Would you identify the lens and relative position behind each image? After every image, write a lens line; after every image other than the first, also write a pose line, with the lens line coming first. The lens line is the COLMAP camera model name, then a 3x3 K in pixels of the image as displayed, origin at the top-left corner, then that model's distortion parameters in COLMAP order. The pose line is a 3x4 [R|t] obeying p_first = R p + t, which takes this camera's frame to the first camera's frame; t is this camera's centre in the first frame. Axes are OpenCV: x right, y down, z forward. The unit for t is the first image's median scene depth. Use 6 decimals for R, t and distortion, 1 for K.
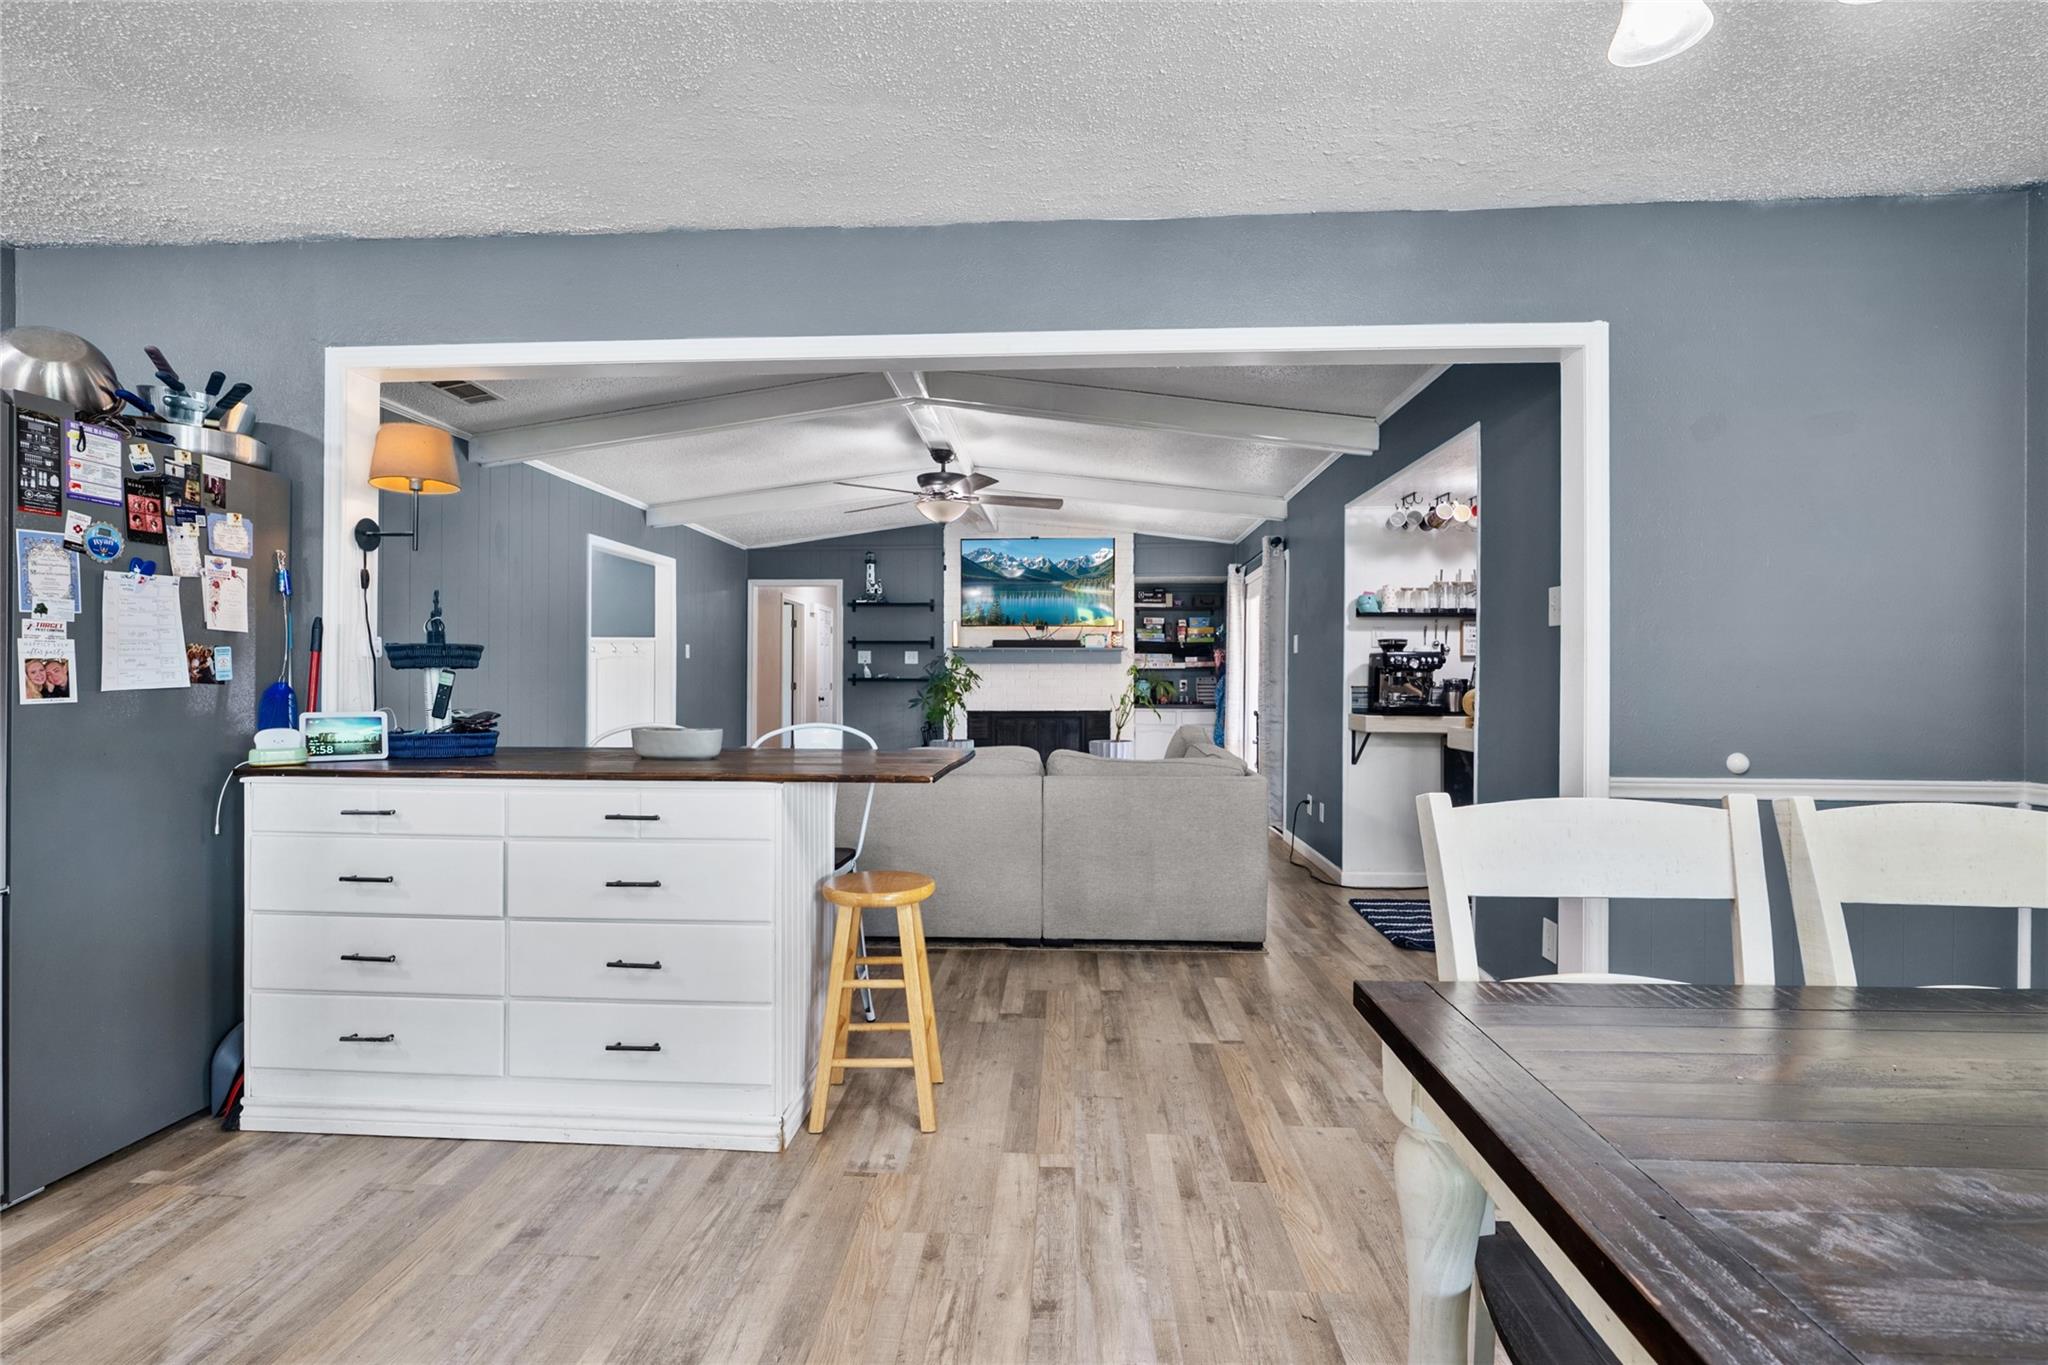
lens RADIAL K [[949.9, 0, 1018.5], [0, 949.9, 685.4], [0, 0, 1]] dist [-0.010816, -0.000021]
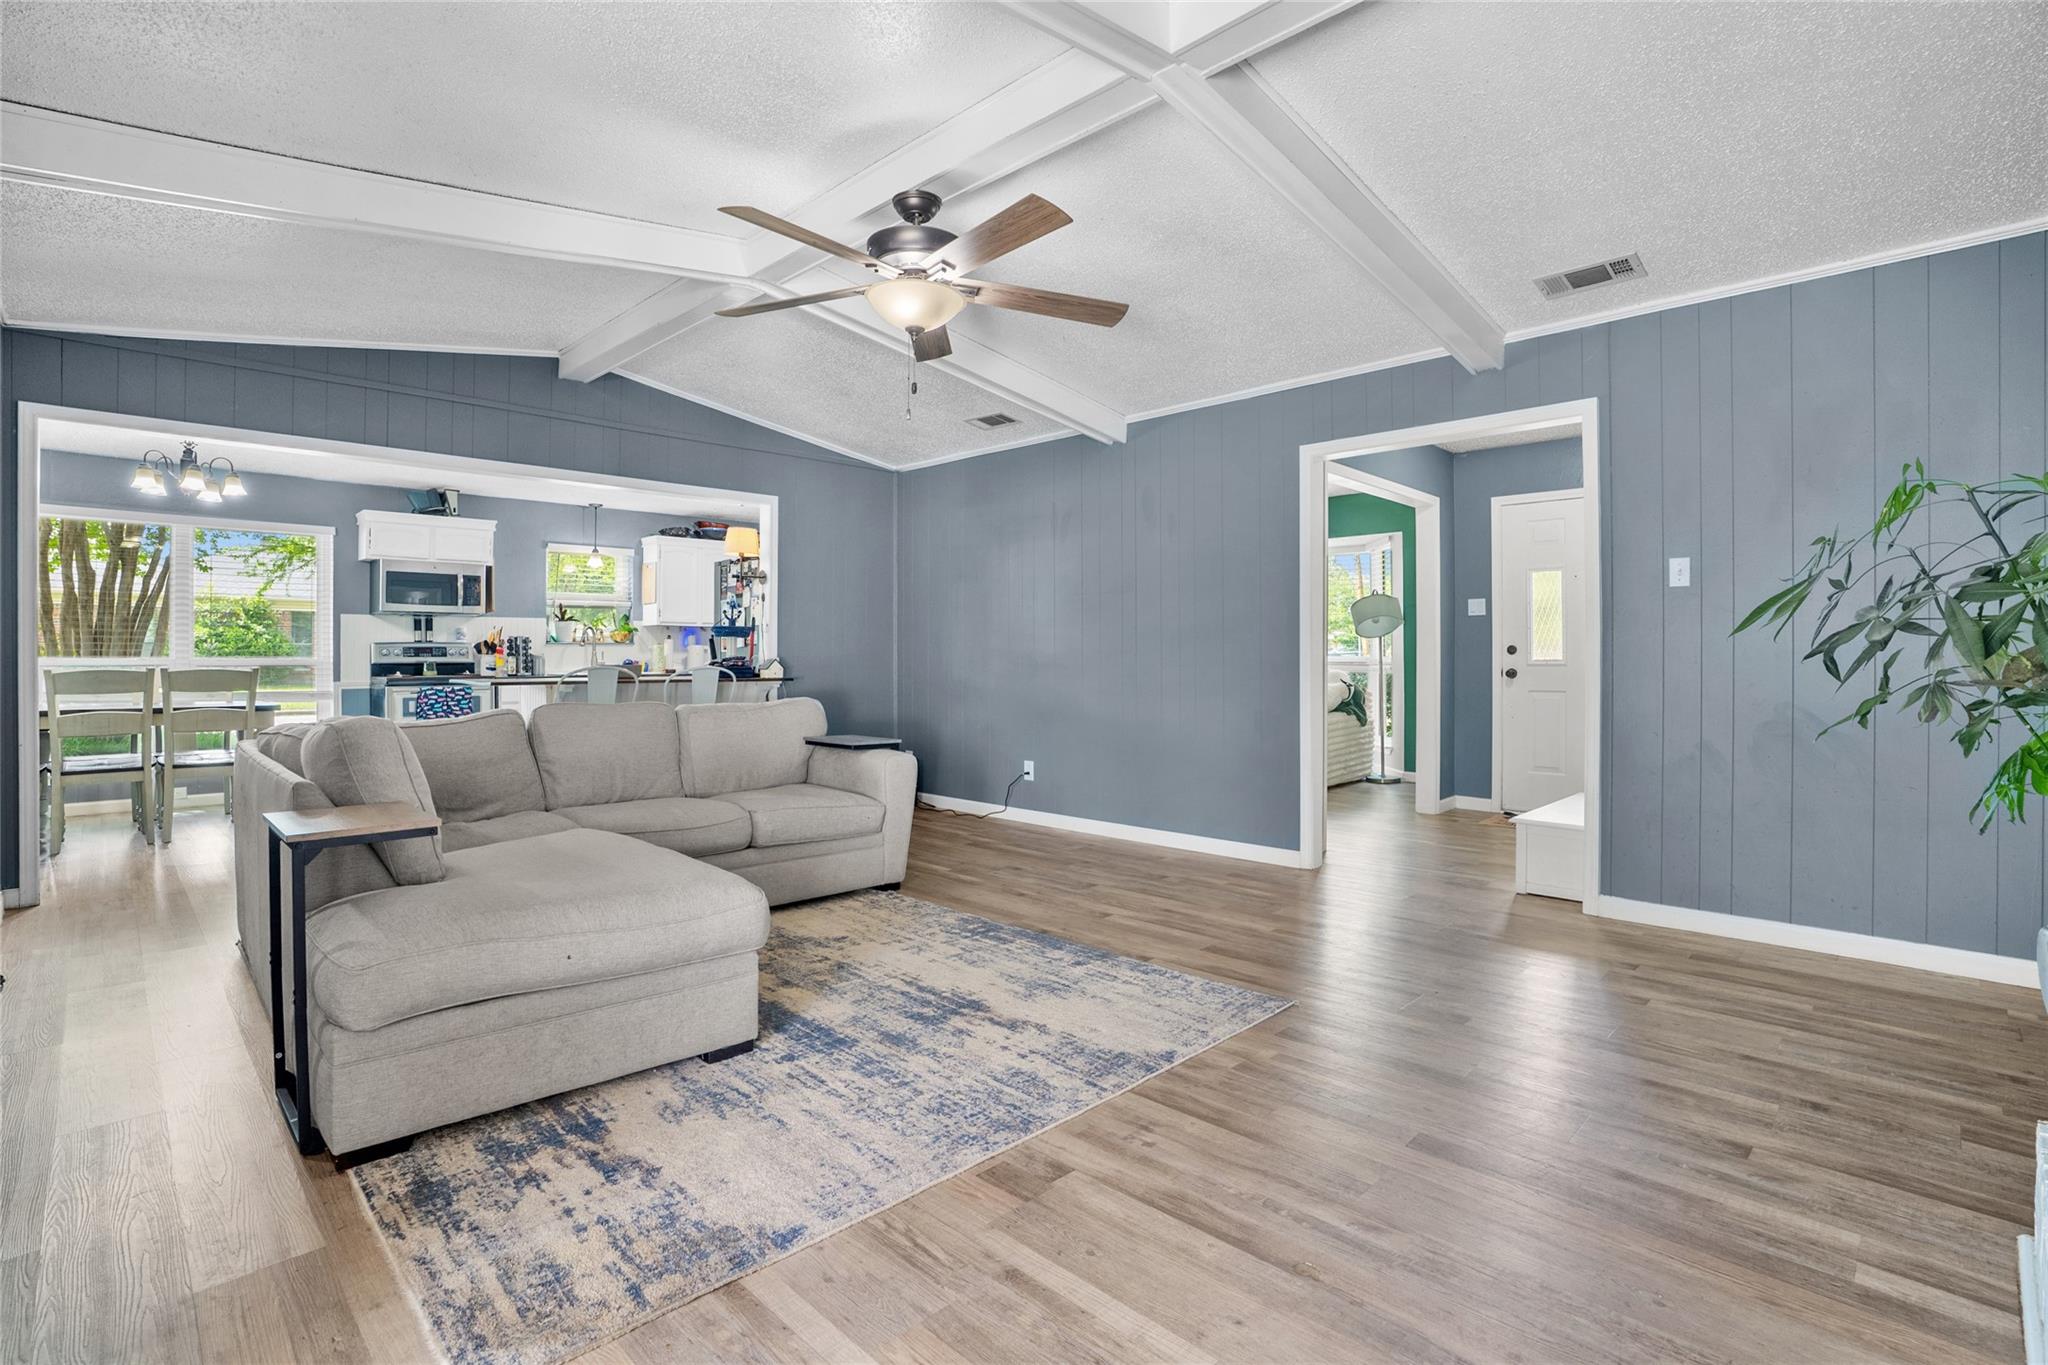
lens RADIAL K [[966.6, 0, 1002.4], [0, 966.6, 671.2], [0, 0, 1]] dist [-0.044244, 0.000257]
pose [[-0.678244, 0.008005, -0.734793, 0.521988], [-0.005269, 0.999862, 0.015756, 0.019724], [0.734818, 0.014559, -0.678108, 2.591793]]
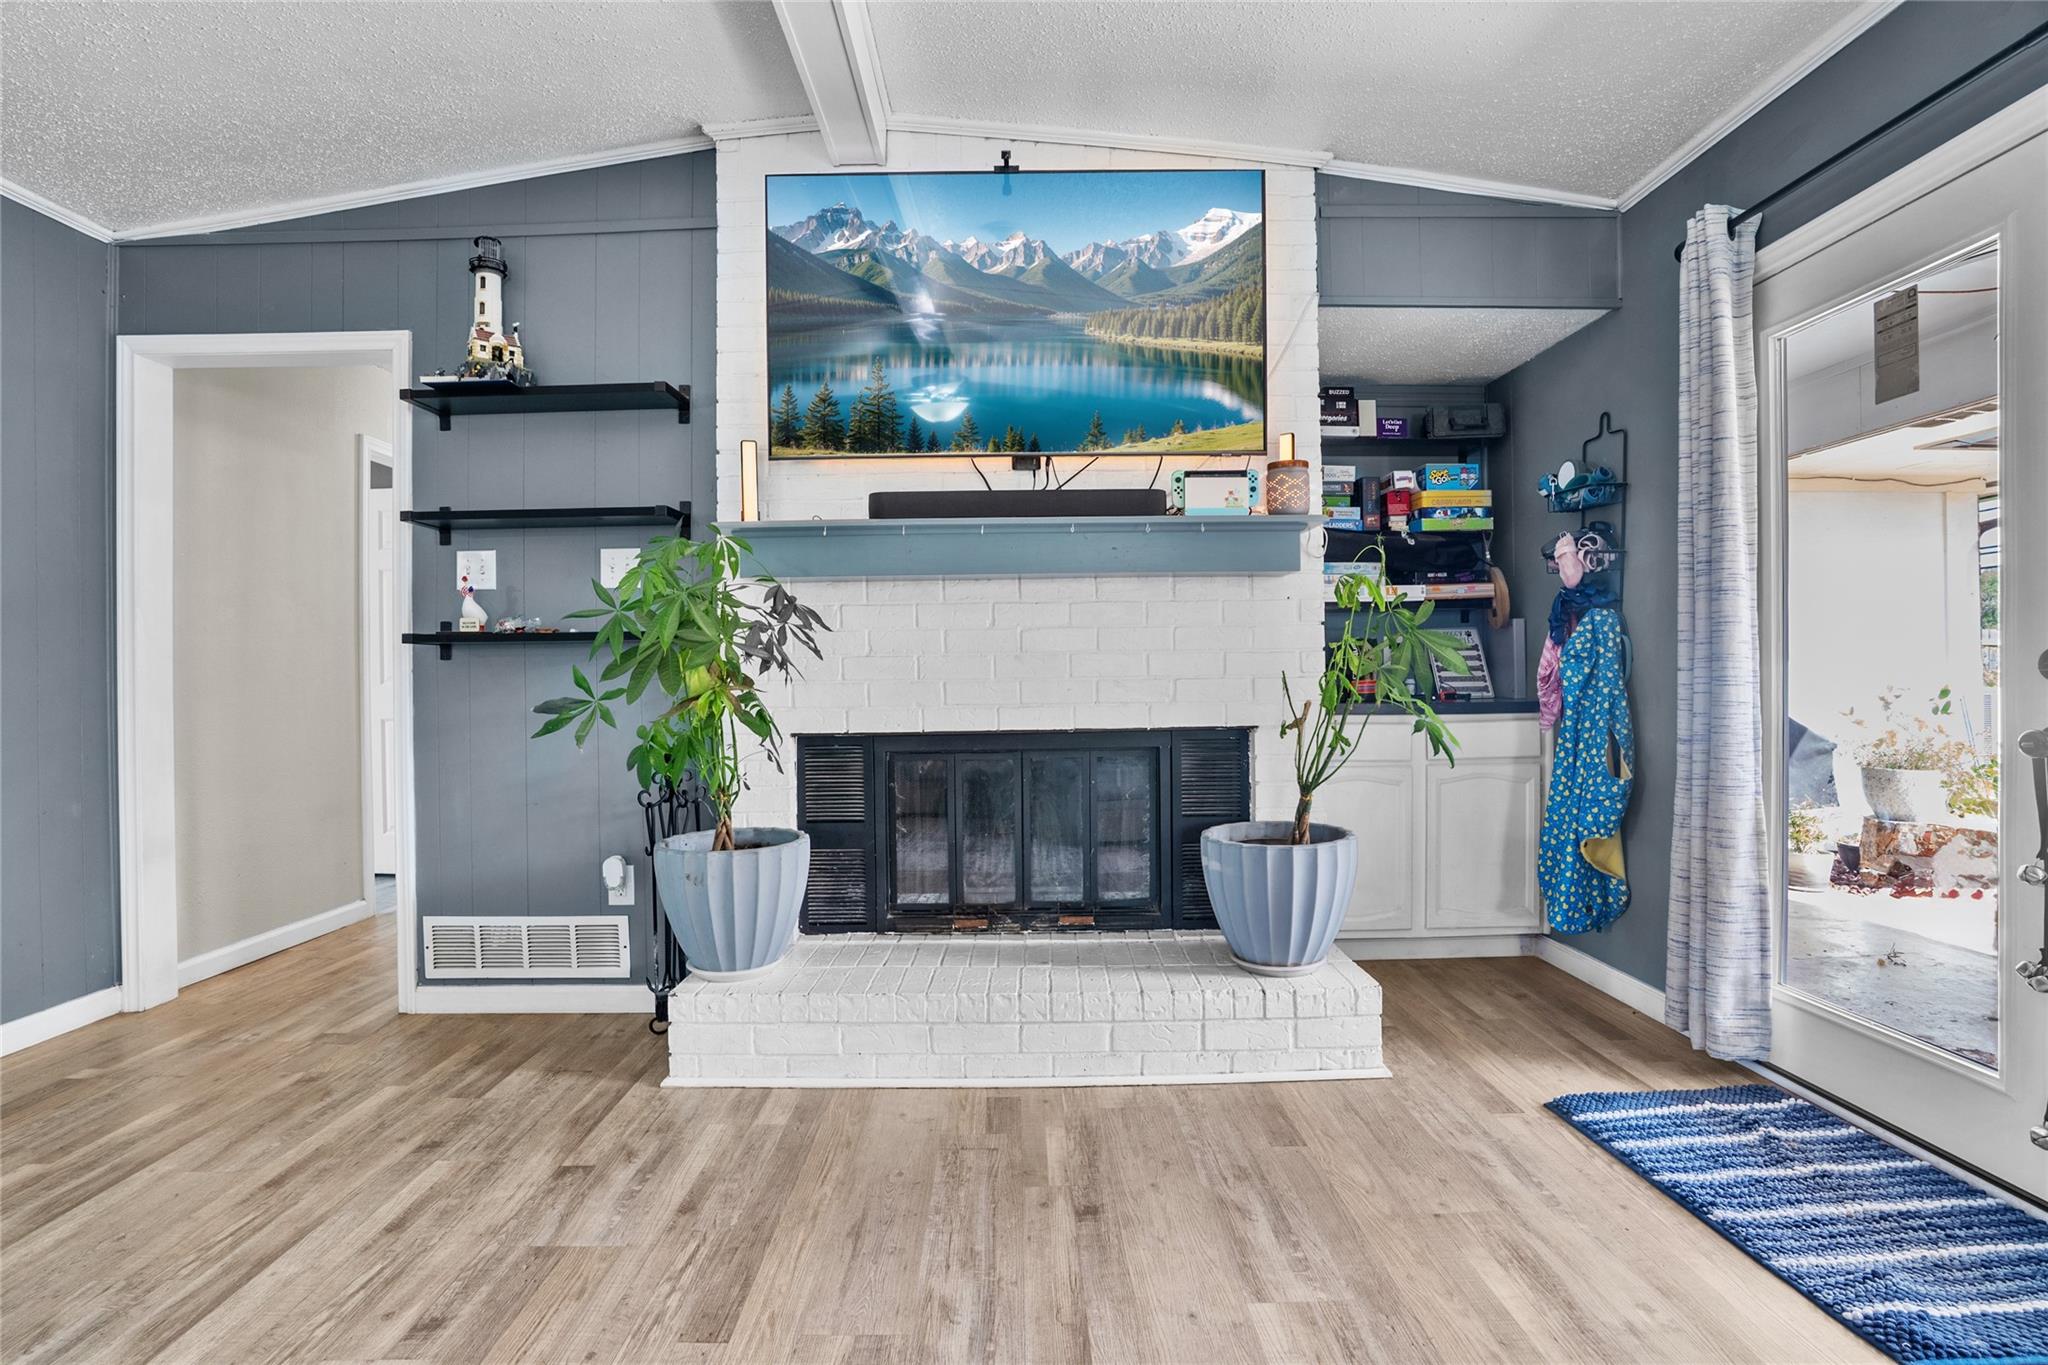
lens RADIAL K [[957.7, 0, 1011.1], [0, 957.7, 676.7], [0, 0, 1]] dist [-0.070853, 0.027494]
pose [[0.998294, -0.013104, 0.056900, -0.002307], [0.013042, 0.999914, 0.001460, 0.023530], [-0.056915, -0.000715, 0.998379, 1.914613]]
